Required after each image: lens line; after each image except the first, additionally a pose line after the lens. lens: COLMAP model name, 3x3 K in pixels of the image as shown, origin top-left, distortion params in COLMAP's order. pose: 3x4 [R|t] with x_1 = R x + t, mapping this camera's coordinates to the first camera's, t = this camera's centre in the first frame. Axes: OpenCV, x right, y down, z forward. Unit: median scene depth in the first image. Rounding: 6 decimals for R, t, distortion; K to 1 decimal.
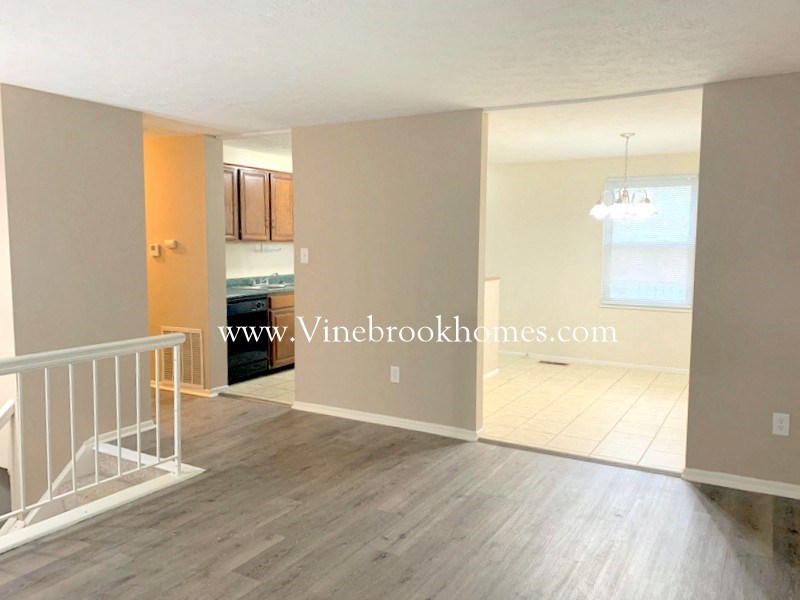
lens RADIAL K [[617.7, 0, 380.4], [0, 617.7, 273.7], [0, 0, 1]] dist [0.006962, -0.014752]
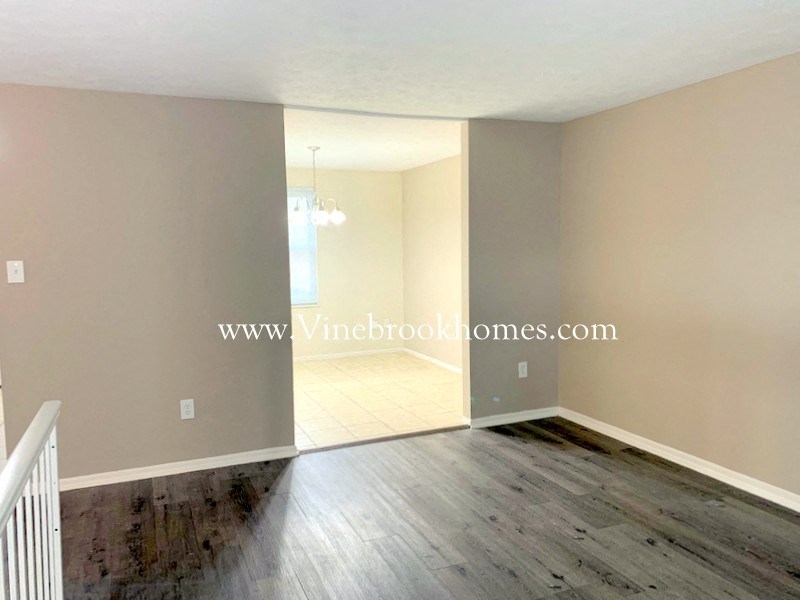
lens RADIAL K [[617.7, 0, 377.3], [0, 617.7, 281.2], [0, 0, 1]] dist [0.006962, -0.014752]
pose [[0.601483, -0.063057, 0.796393, -0.522446], [0.067335, 0.997334, 0.028112, -0.015502], [-0.796043, 0.036716, 0.604125, 0.320898]]
